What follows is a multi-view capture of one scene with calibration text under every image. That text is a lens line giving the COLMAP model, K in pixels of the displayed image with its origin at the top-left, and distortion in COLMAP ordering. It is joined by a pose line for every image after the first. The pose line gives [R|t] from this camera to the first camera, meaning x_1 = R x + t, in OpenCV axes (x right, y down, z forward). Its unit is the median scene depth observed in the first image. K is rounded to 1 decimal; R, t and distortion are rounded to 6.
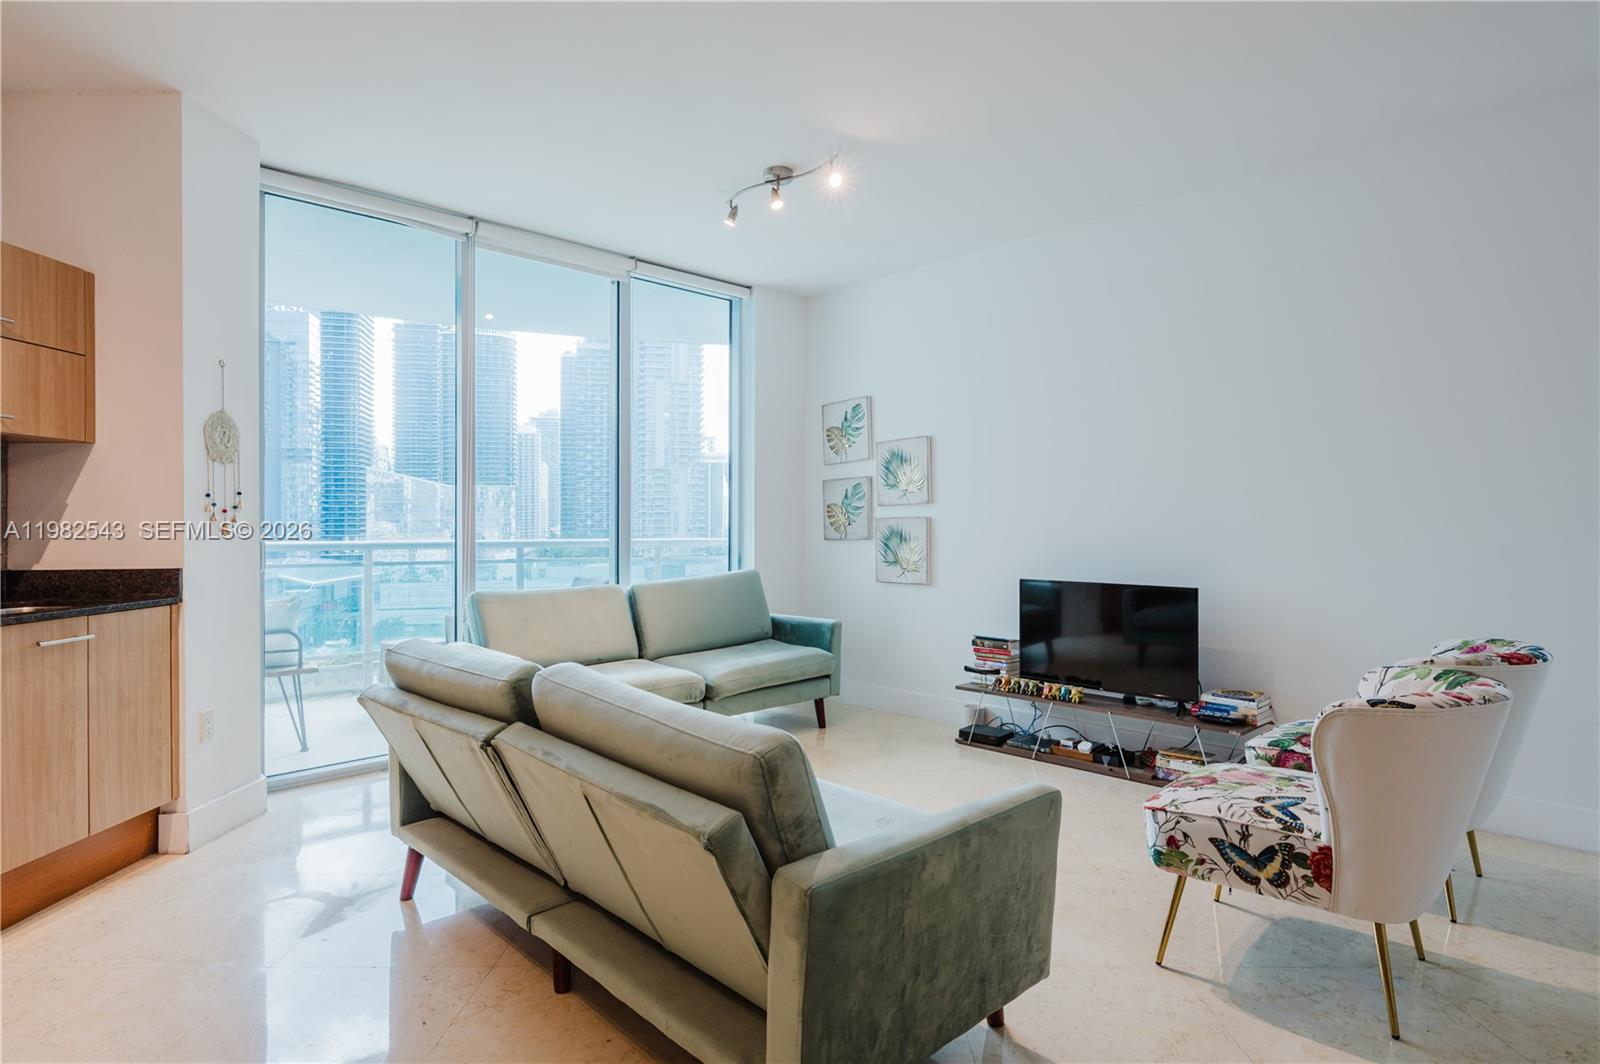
lens RADIAL K [[872.1, 0, 800.0], [0, 872.1, 532.0], [0, 0, 1]] dist [-0.003271, -0.000131]
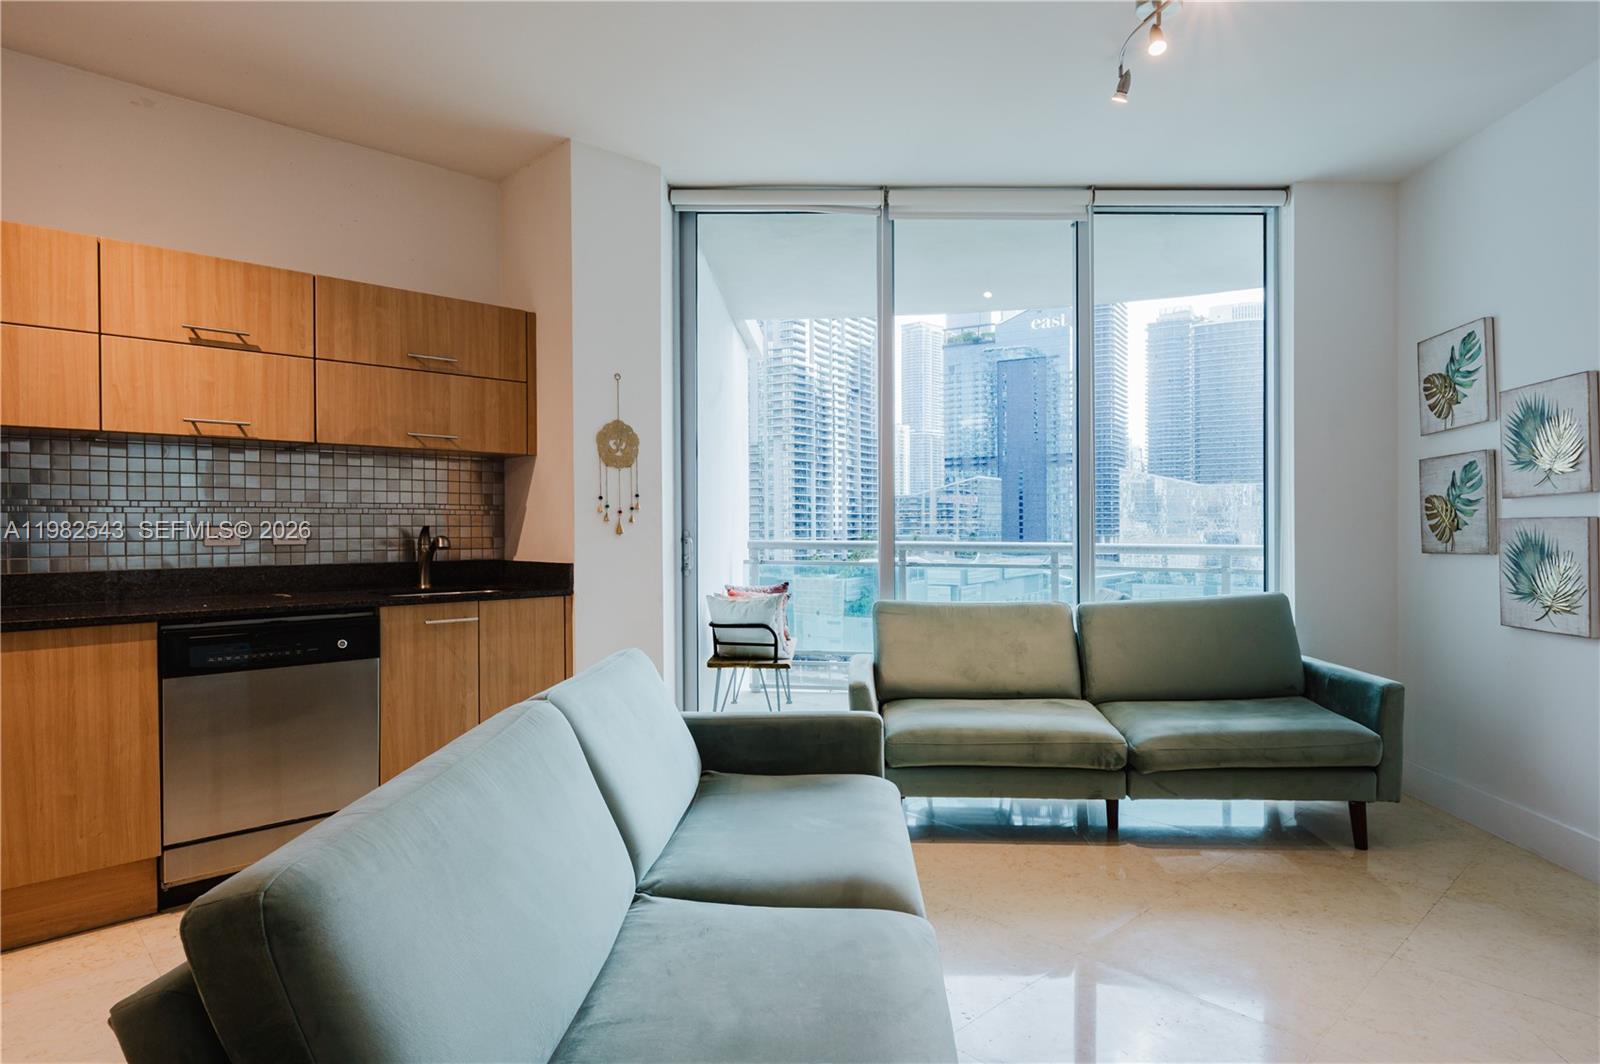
lens RADIAL K [[897.1, 0, 793.0], [0, 897.1, 525.0], [0, 0, 1]] dist [-0.002936, -0.001325]
pose [[0.707223, 0.005597, -0.706968, 0.221315], [-0.011325, 0.999930, -0.003413, -0.005024], [0.706900, 0.010421, 0.707237, 0.277942]]
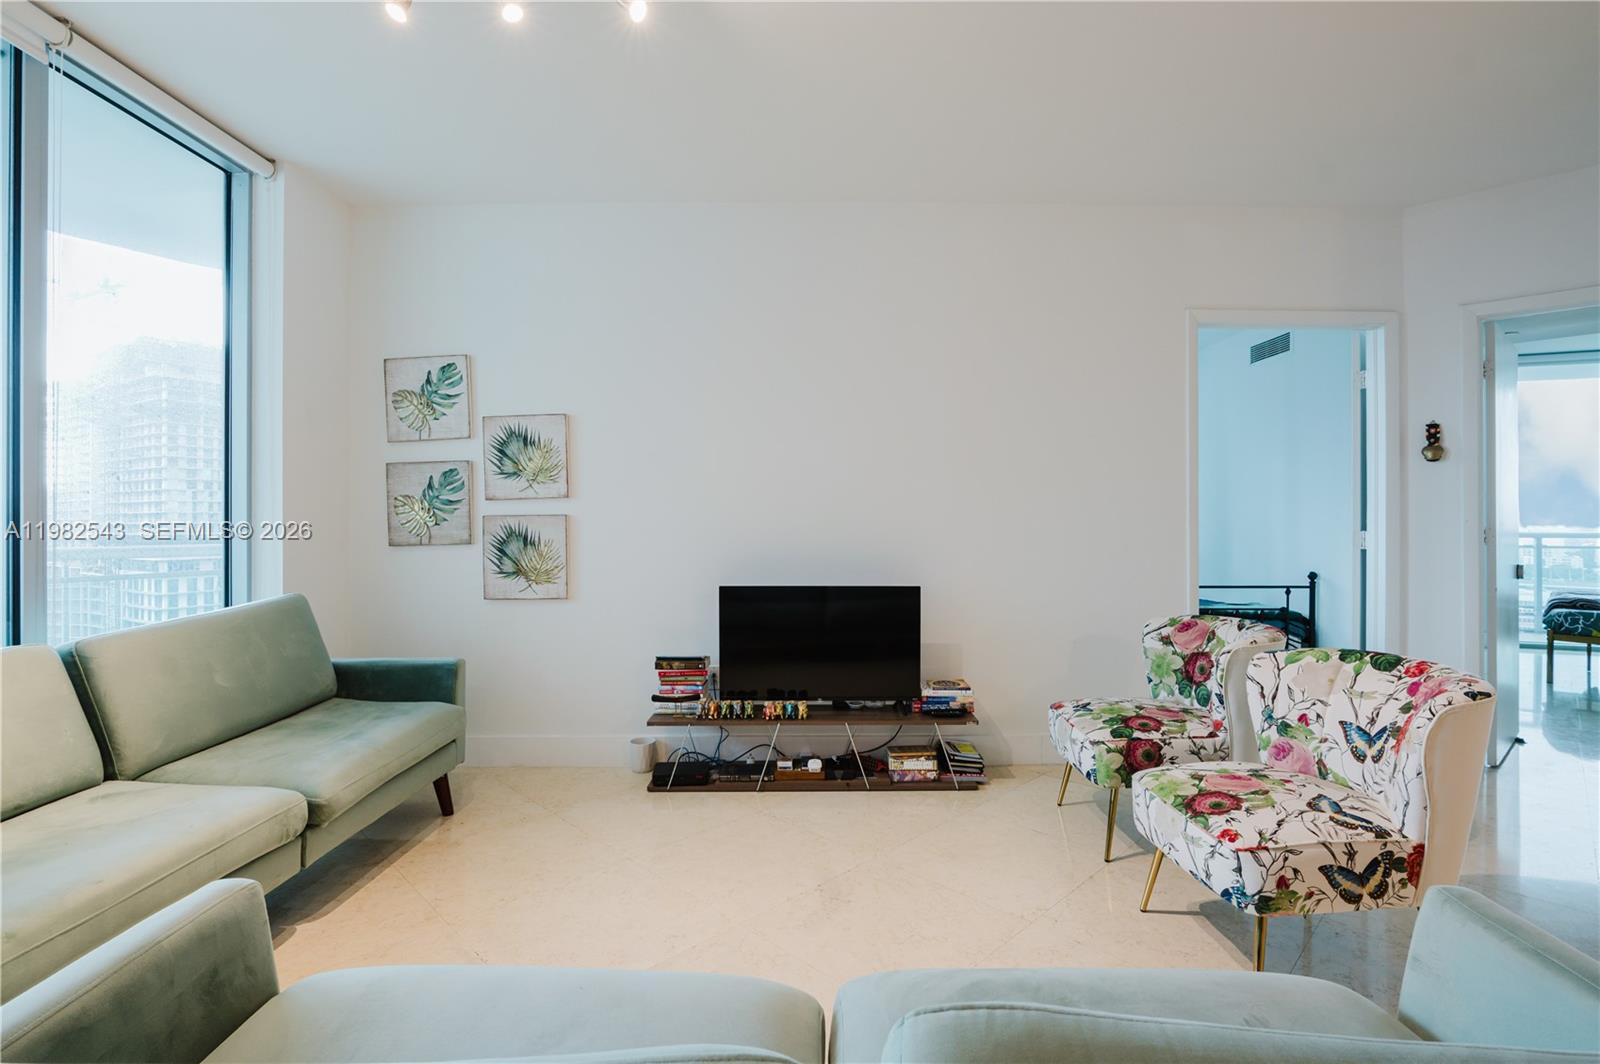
lens RADIAL K [[749.3, 0, 806.9], [0, 749.3, 528.3], [0, 0, 1]] dist [-0.018294, 0.005646]
pose [[0.693974, -0.004531, 0.719986, -0.231697], [0.007134, 0.999974, -0.000583, -0.003397], [-0.719965, 0.005541, 0.693988, 0.426194]]
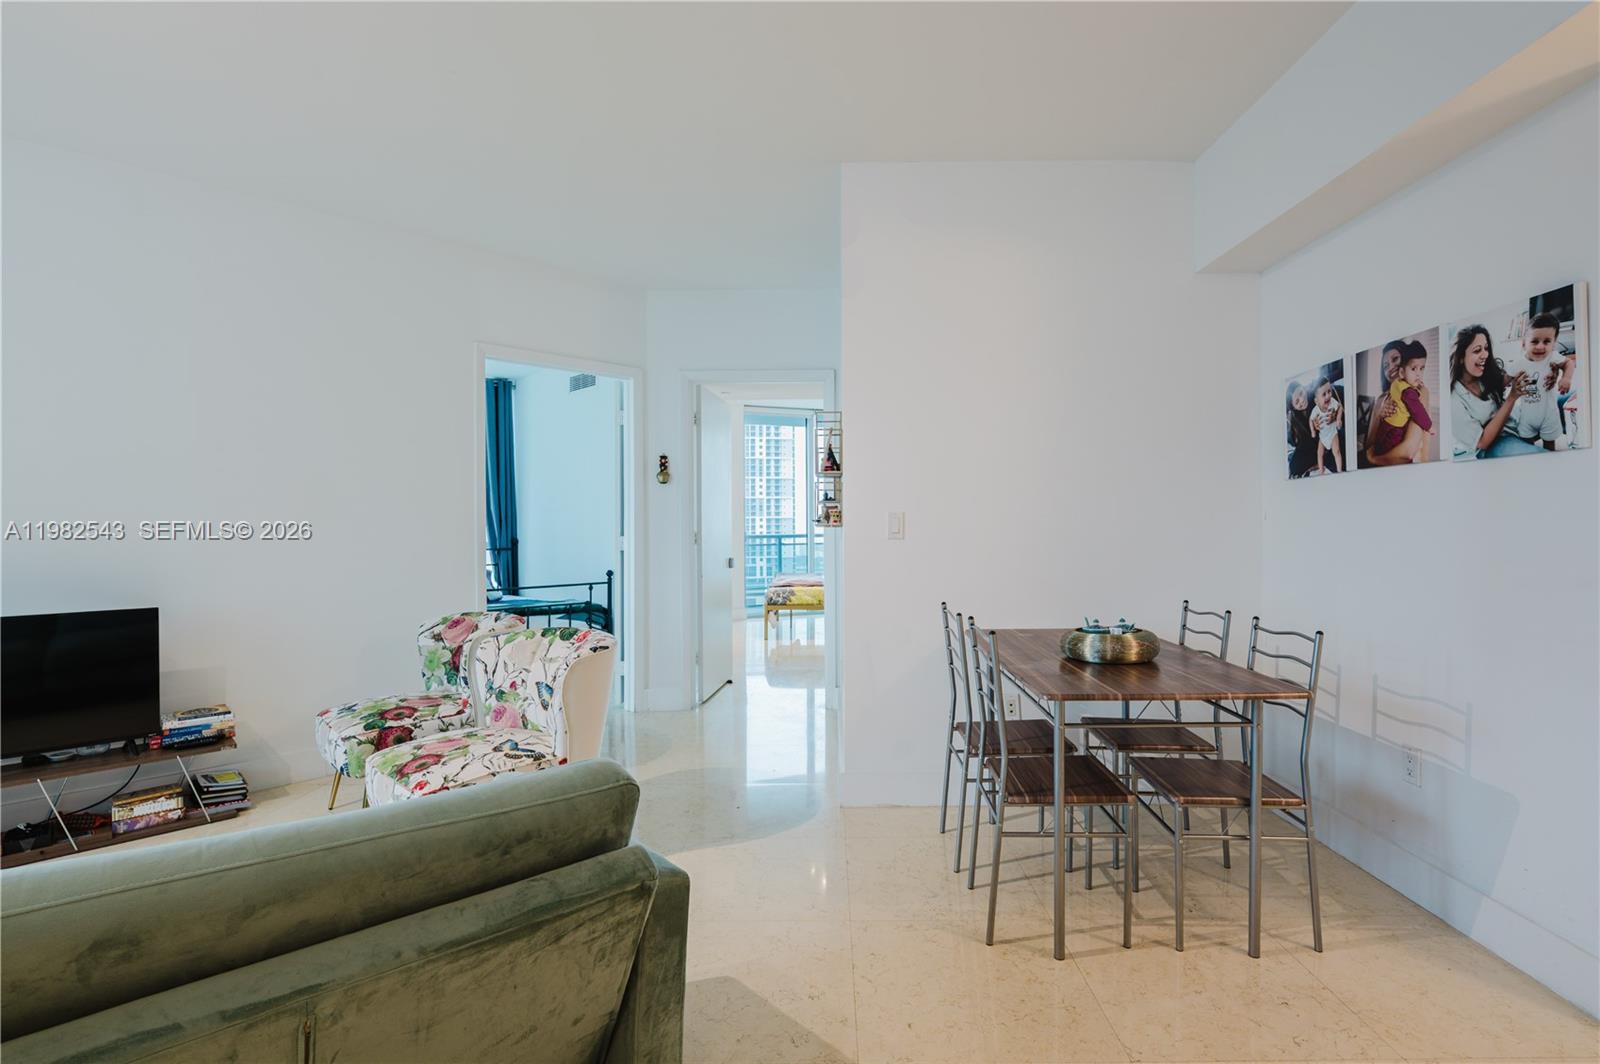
lens RADIAL K [[761.3, 0, 834.4], [0, 761.3, 529.3], [0, 0, 1]] dist [-0.023533, 0.006240]
pose [[-0.019905, -0.002696, 0.999798, -0.296102], [0.021983, 0.999753, 0.003133, -0.003043], [-0.999560, 0.022041, -0.019841, 0.268946]]
